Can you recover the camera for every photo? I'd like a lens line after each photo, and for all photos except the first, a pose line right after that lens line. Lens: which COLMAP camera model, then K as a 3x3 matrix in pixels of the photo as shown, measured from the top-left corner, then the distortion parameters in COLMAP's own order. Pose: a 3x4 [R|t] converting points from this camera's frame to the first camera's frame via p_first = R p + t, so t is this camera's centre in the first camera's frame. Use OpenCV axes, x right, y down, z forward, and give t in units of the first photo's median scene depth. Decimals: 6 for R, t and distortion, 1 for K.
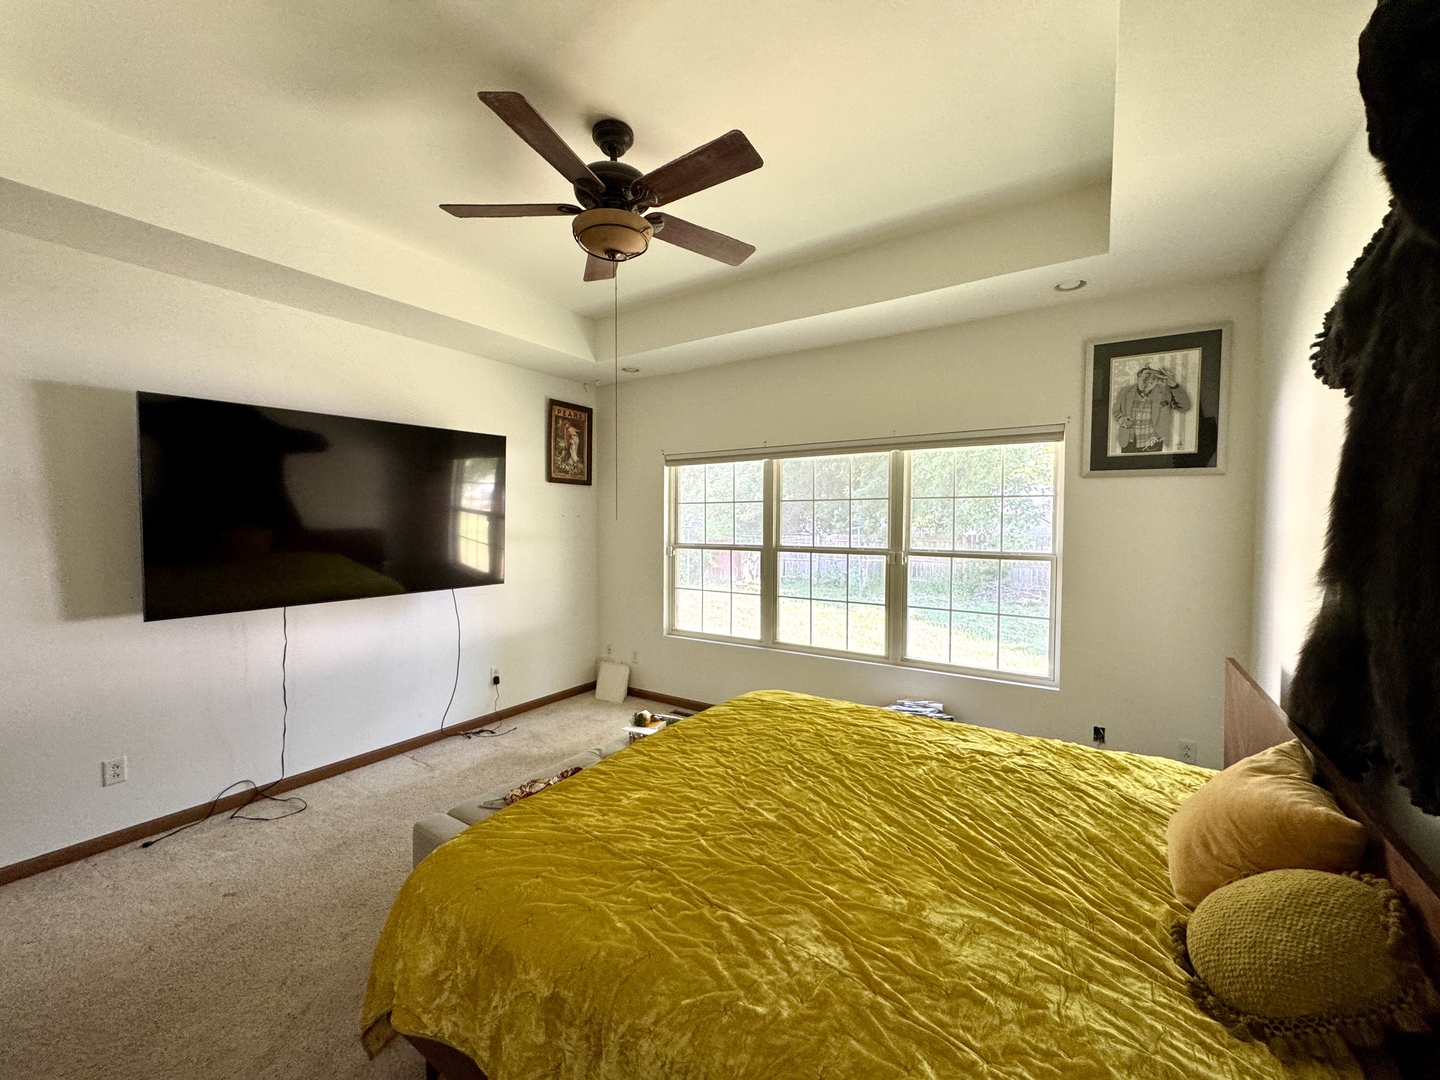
lens RADIAL K [[580.5, 0, 709.6], [0, 580.5, 532.5], [0, 0, 1]] dist [0.000824, 0.000008]
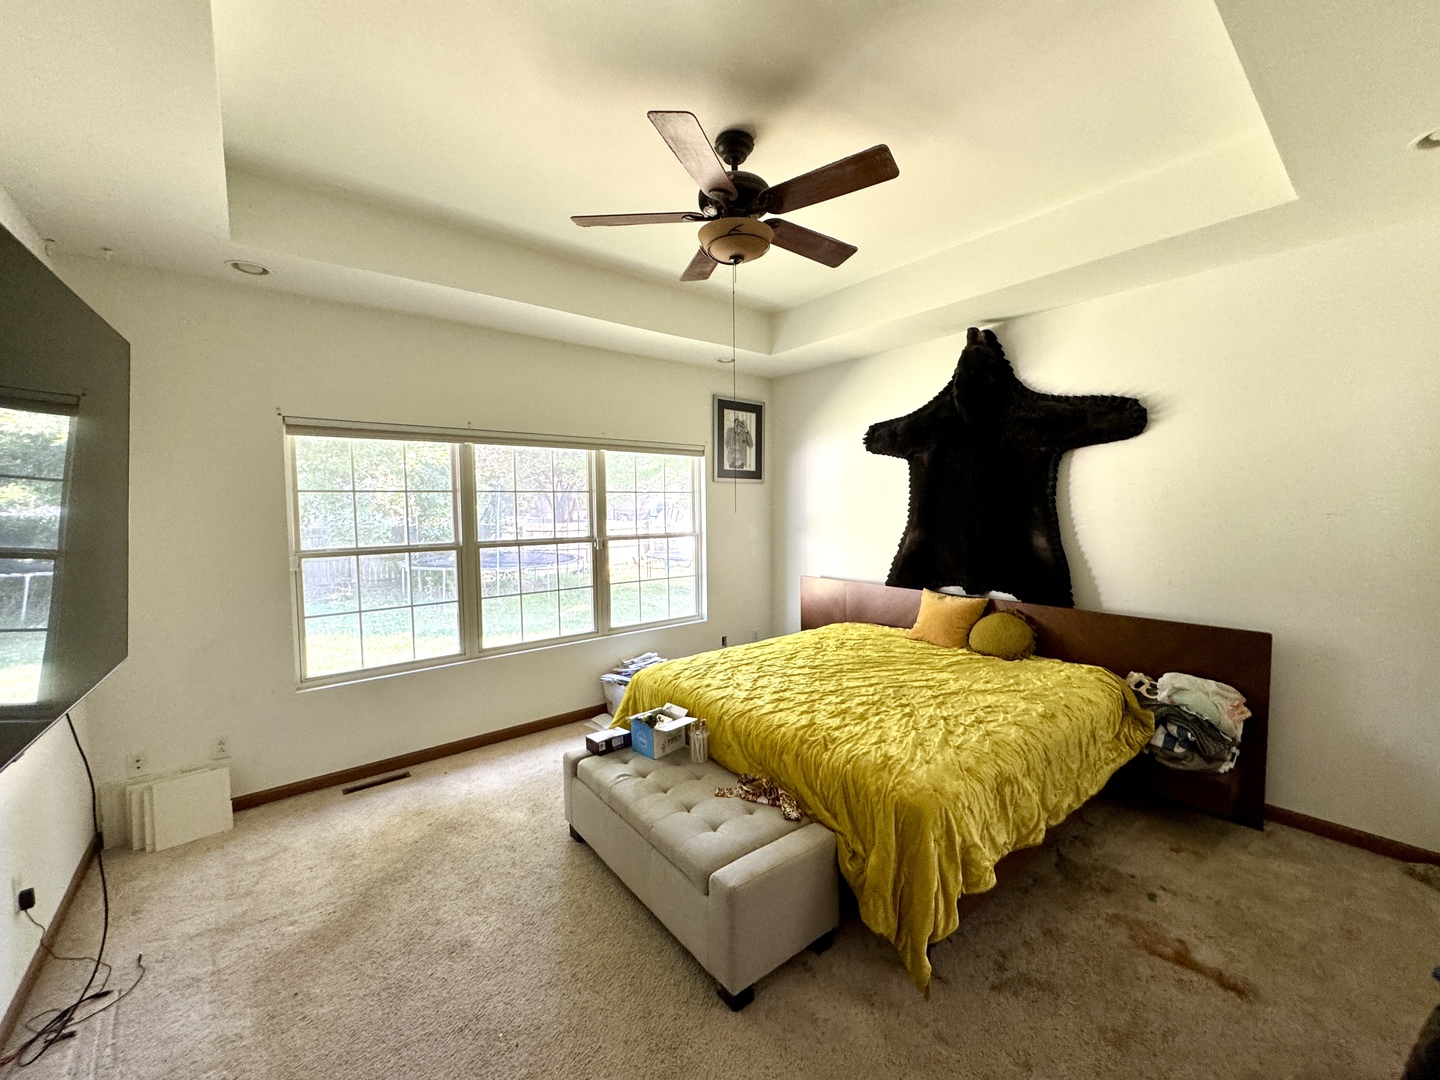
lens RADIAL K [[565.0, 0, 711.4], [0, 565.0, 541.5], [0, 0, 1]] dist [-0.002062, -0.000271]
pose [[0.302021, -0.060340, 0.951390, -0.674521], [0.037961, 0.997964, 0.051244, -0.009482], [-0.952545, 0.020639, 0.303697, 0.446723]]
